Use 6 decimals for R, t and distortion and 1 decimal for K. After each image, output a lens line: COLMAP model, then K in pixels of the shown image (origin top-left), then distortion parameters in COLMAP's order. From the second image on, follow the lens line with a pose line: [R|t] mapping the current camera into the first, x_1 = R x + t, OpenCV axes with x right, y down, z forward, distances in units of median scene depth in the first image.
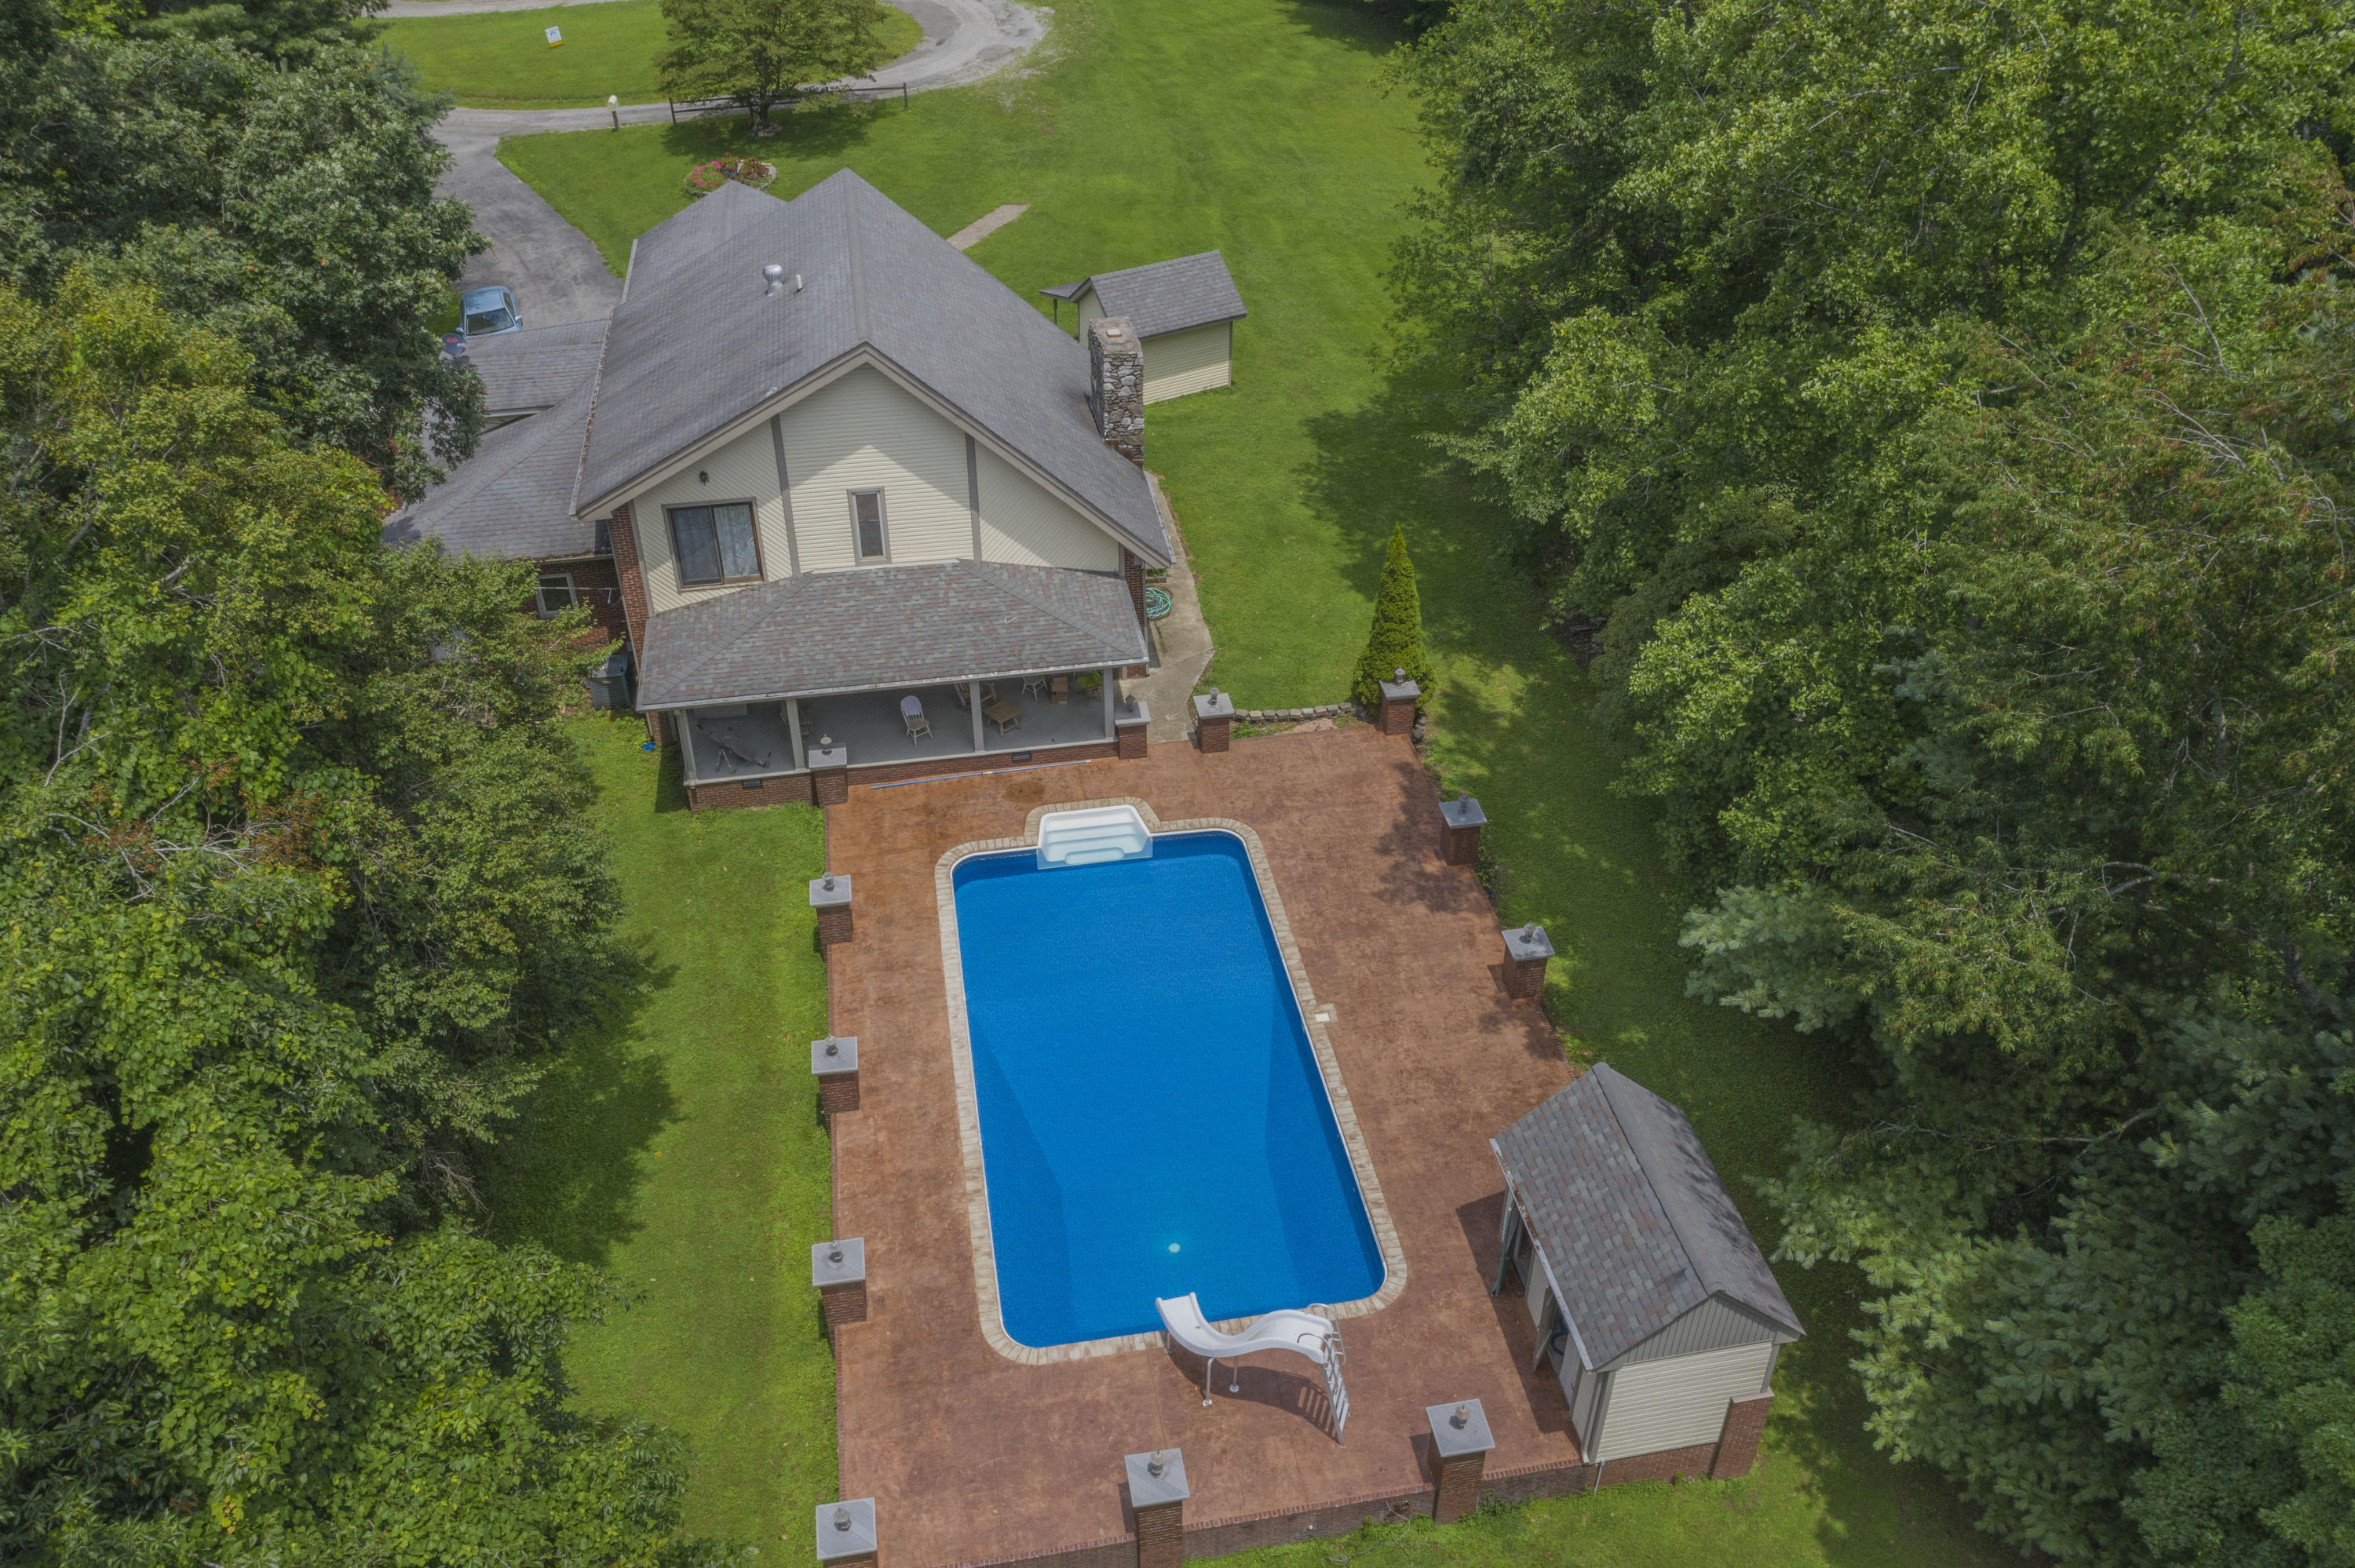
lens RADIAL K [[1829.8, 0, 1176.0], [0, 1829.8, 765.6], [0, 0, 1]] dist [-0.026728, 0.014089]
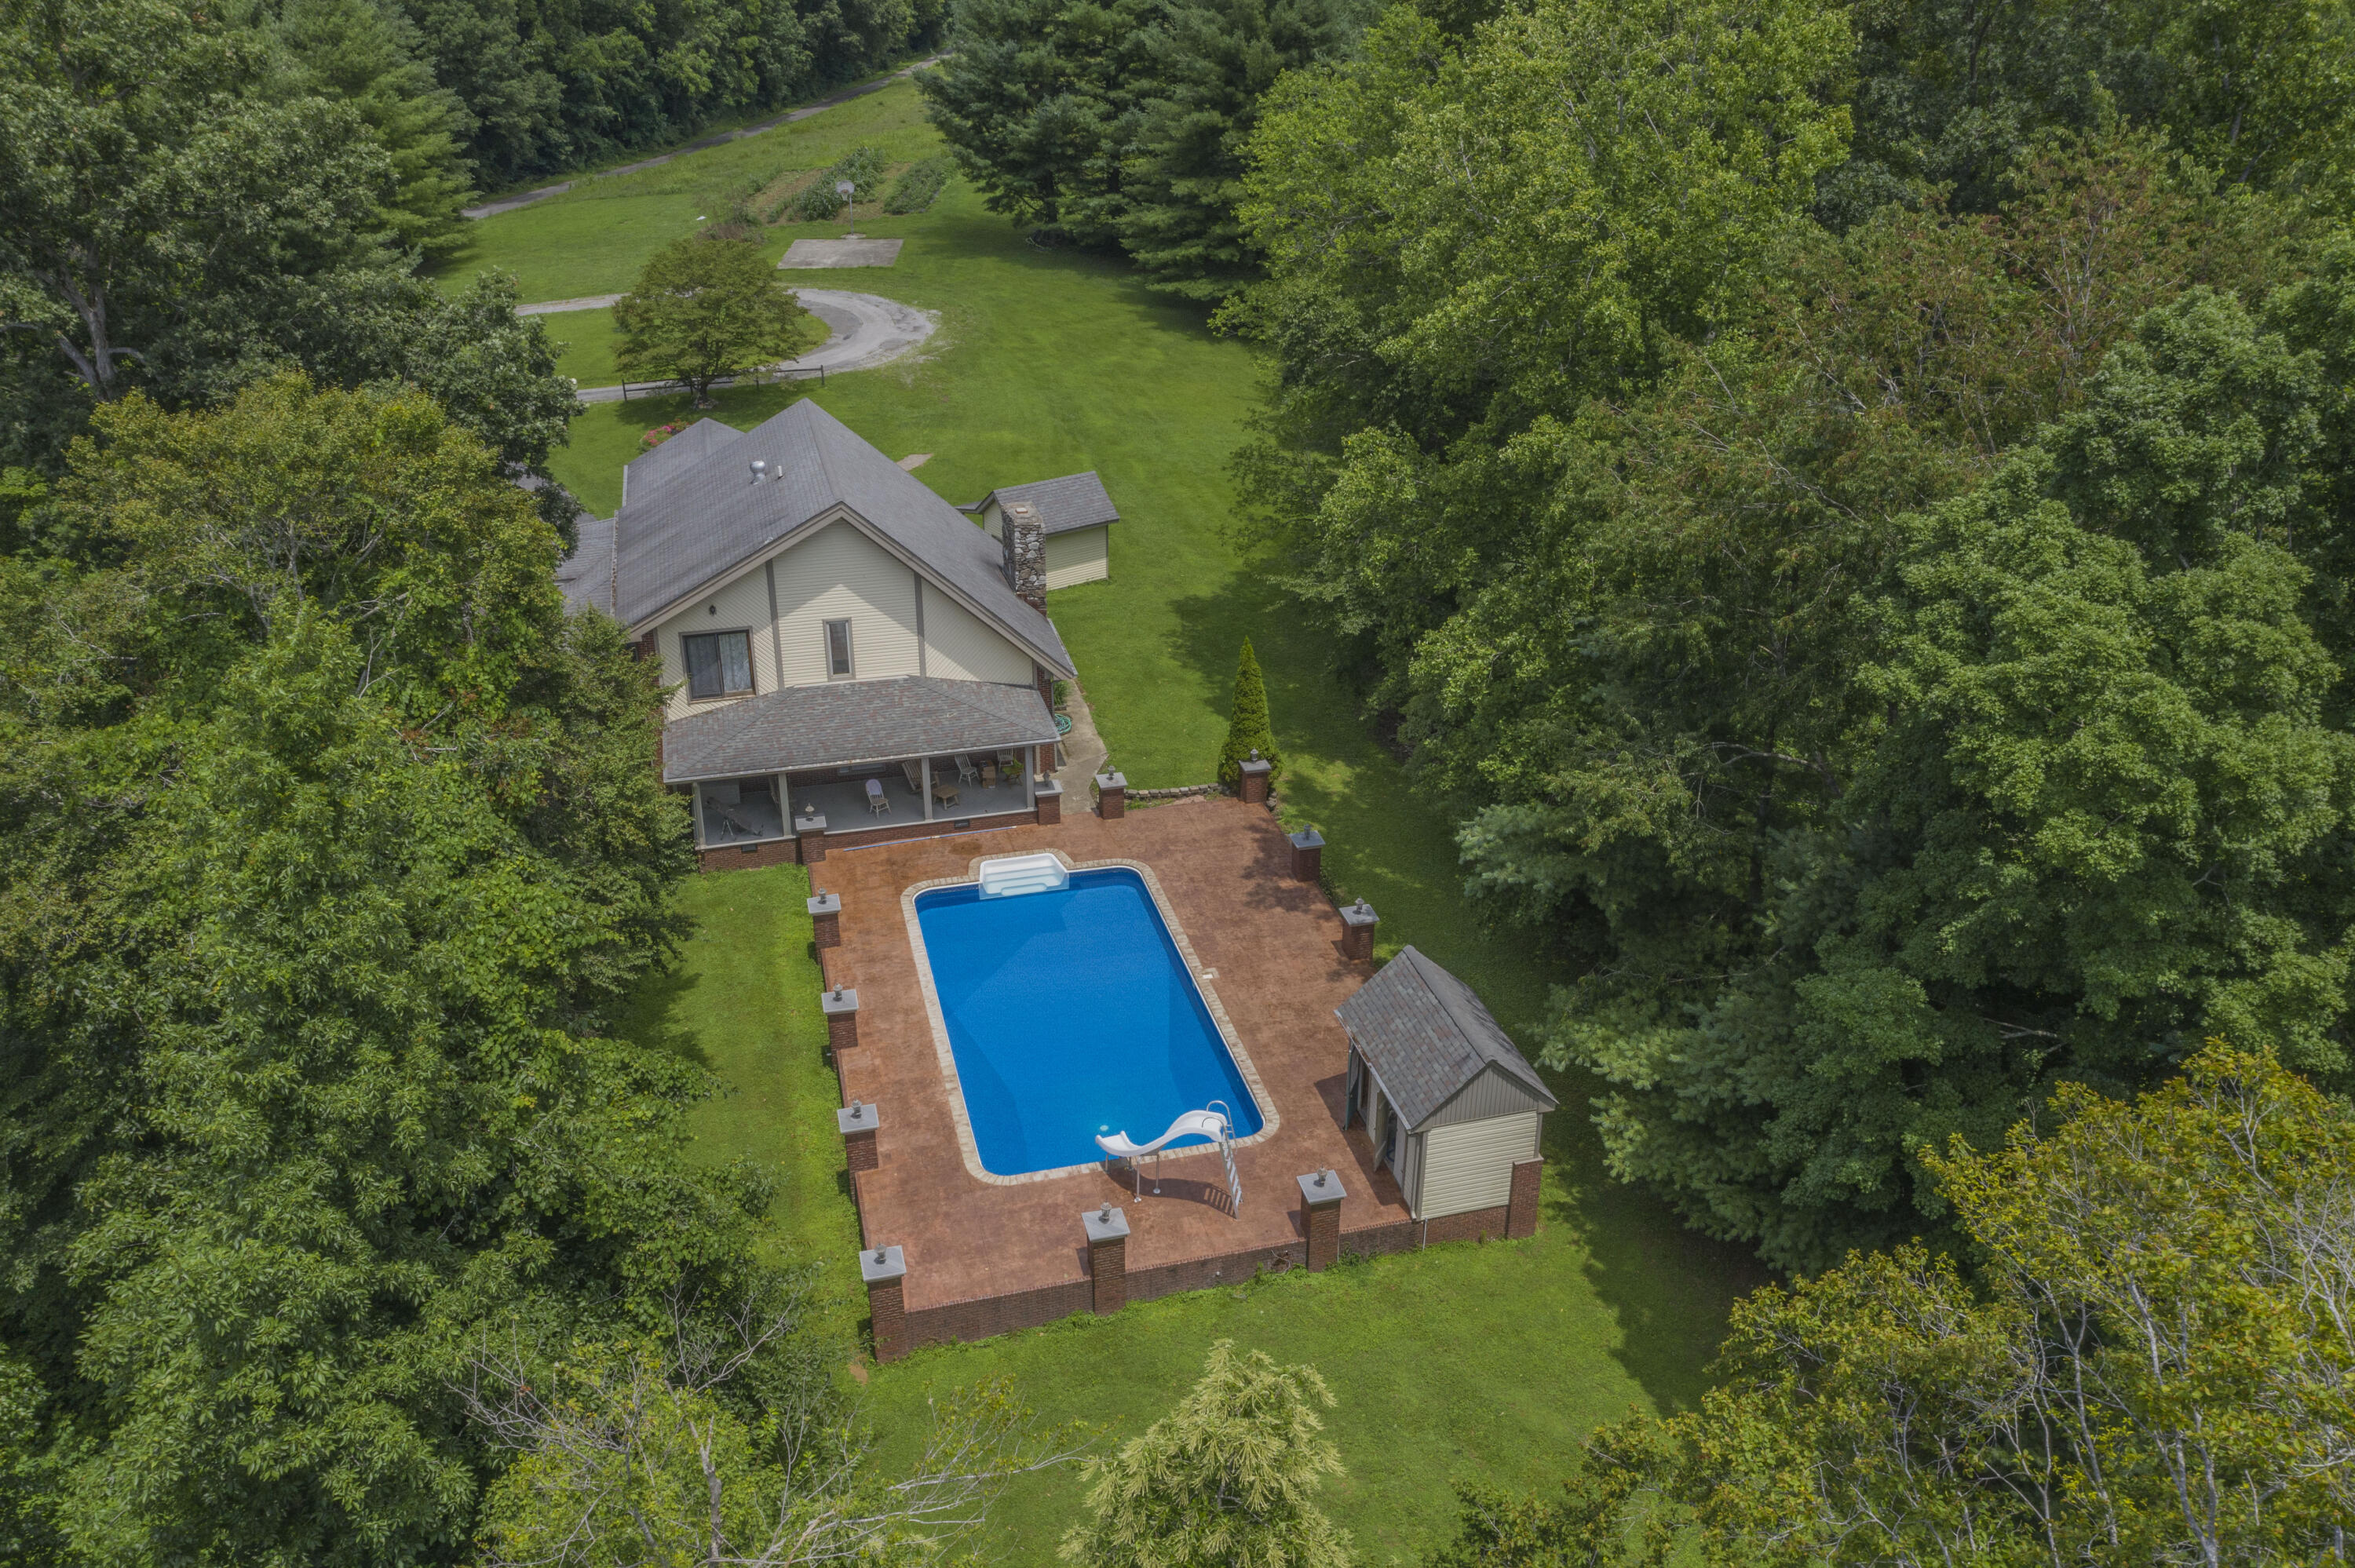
lens RADIAL K [[1829.8, 0, 1174.1], [0, 1829.8, 771.2], [0, 0, 1]] dist [-0.026728, 0.014089]
pose [[0.996578, -0.032447, 0.076025, -0.034599], [0.044889, 0.984737, -0.168163, 0.188121], [-0.069408, 0.171000, 0.982823, -0.278688]]
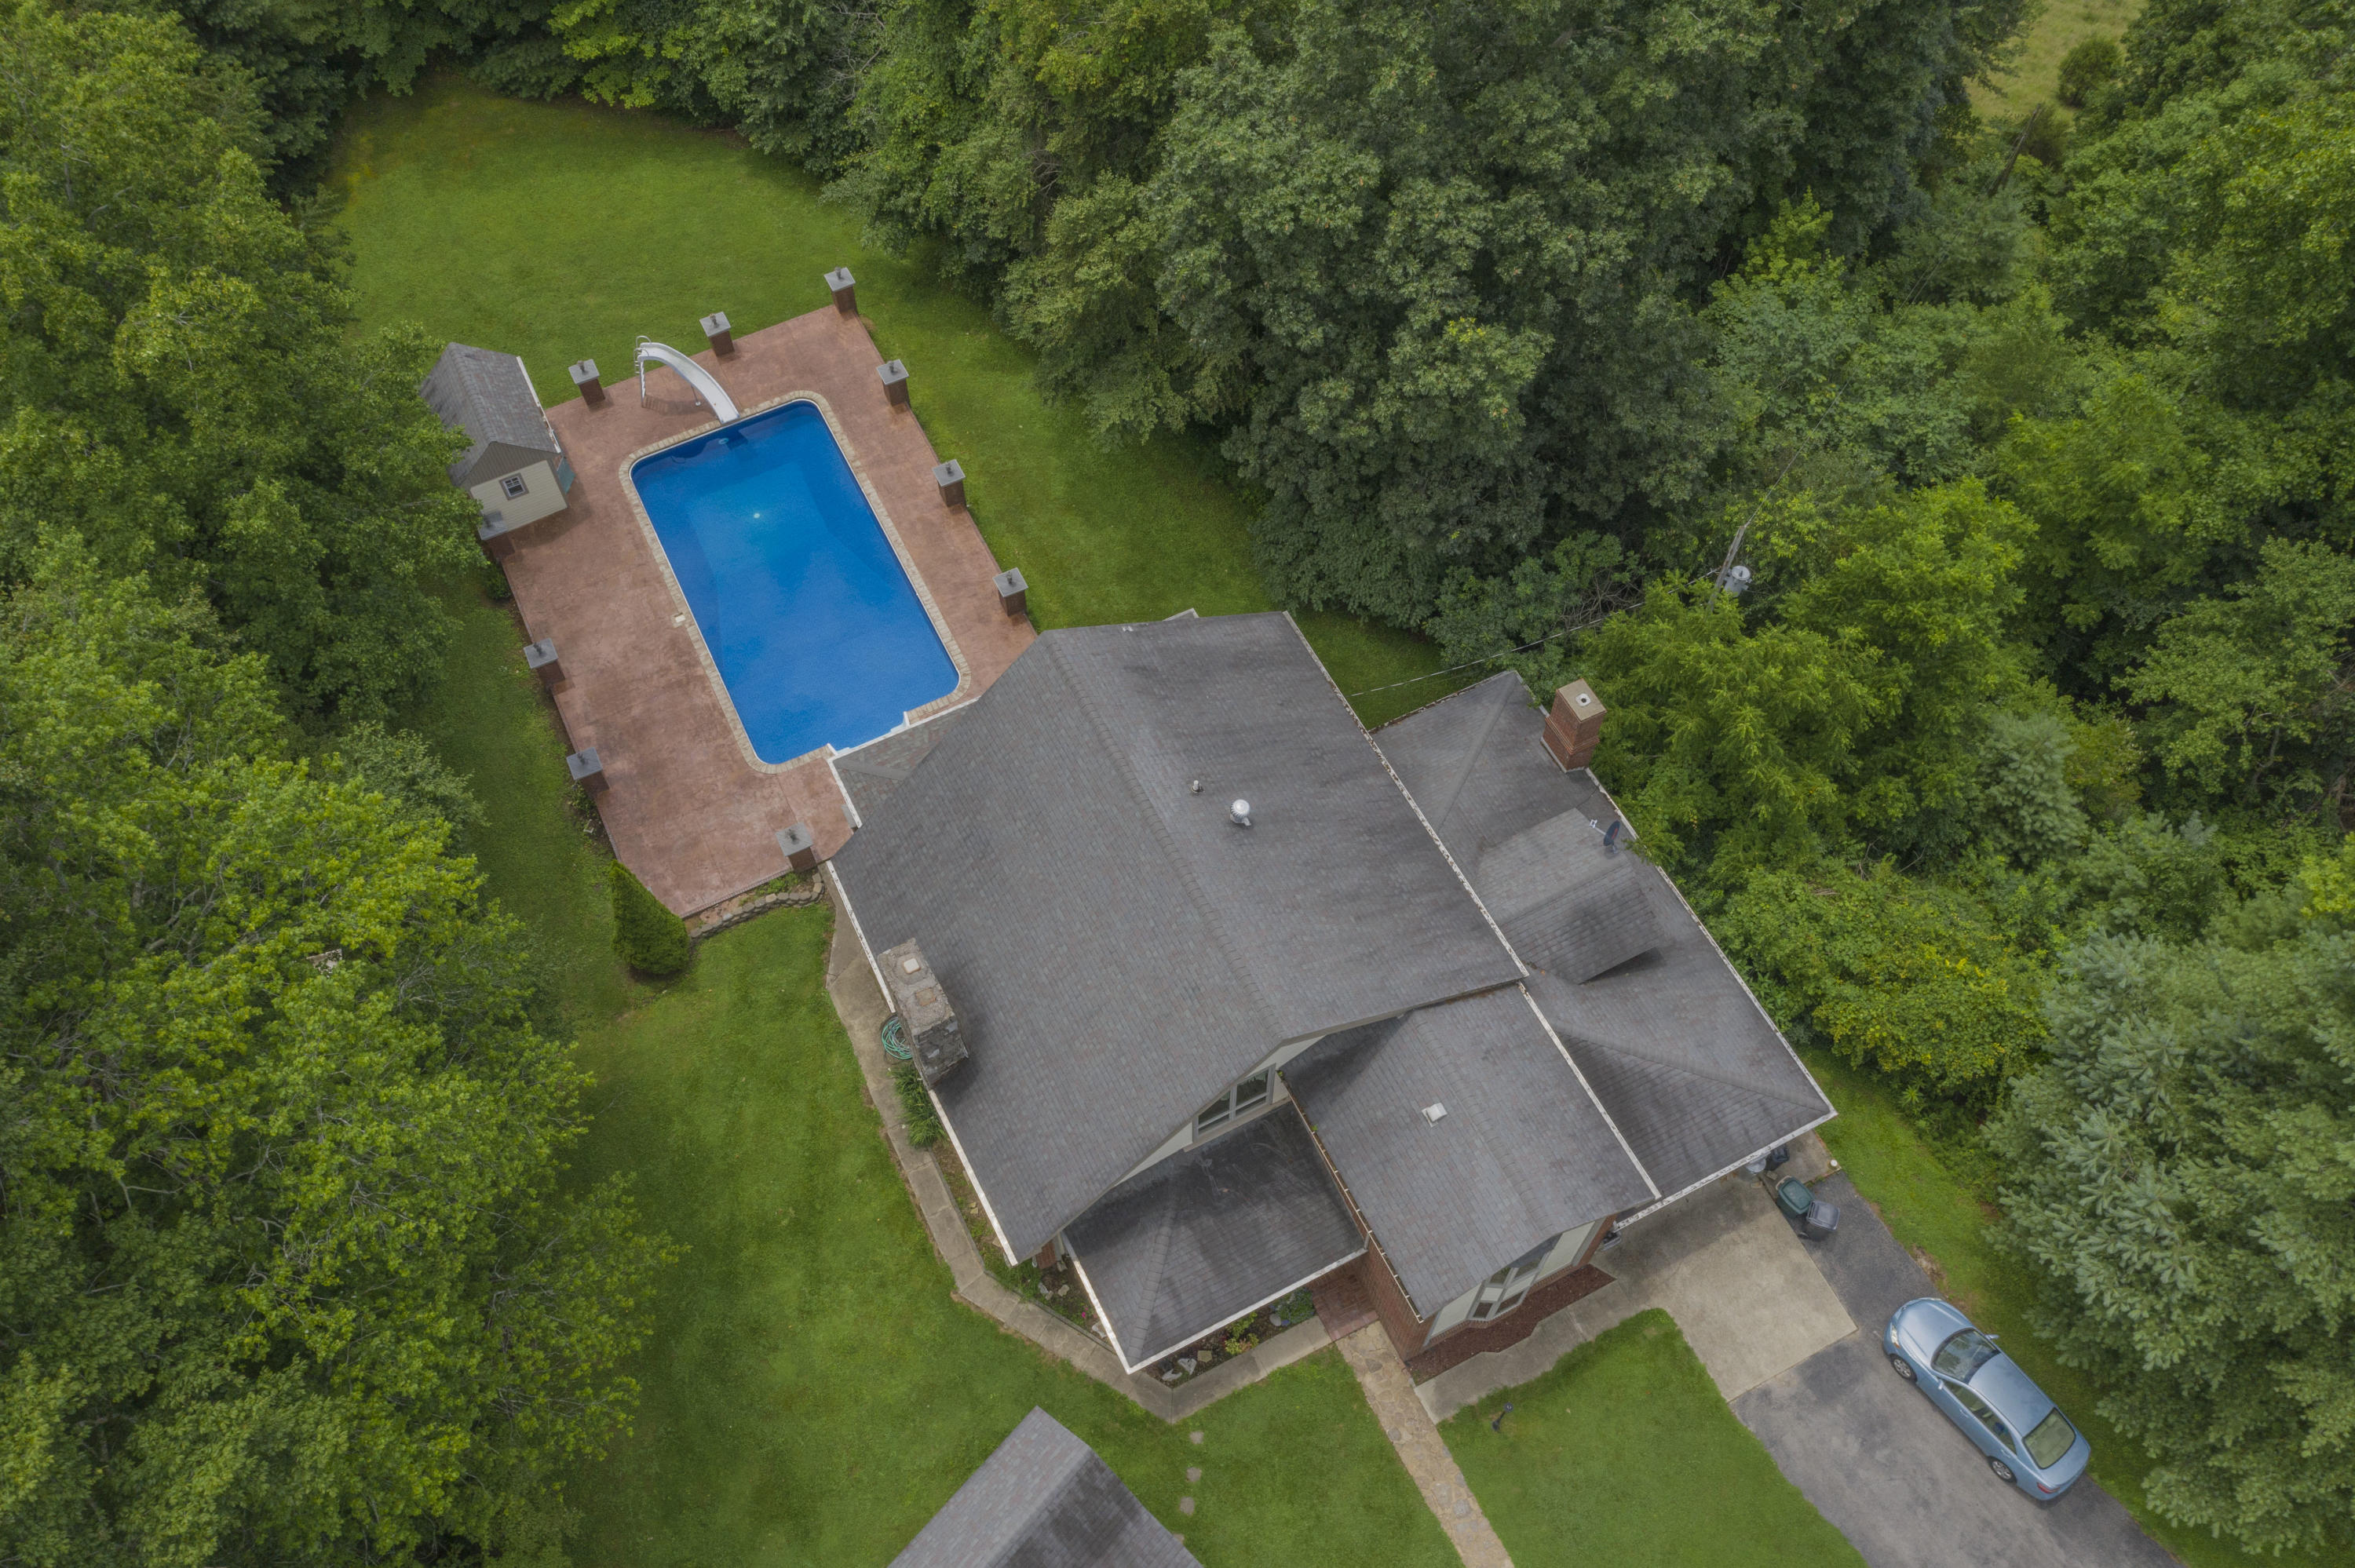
lens RADIAL K [[1829.8, 0, 1175.7], [0, 1829.8, 770.9], [0, 0, 1]] dist [-0.026728, 0.014089]
pose [[-0.957161, 0.249559, -0.146840, -0.055582], [-0.165919, -0.057098, 0.984485, -1.298718], [0.237303, 0.966675, 0.096059, 0.953176]]
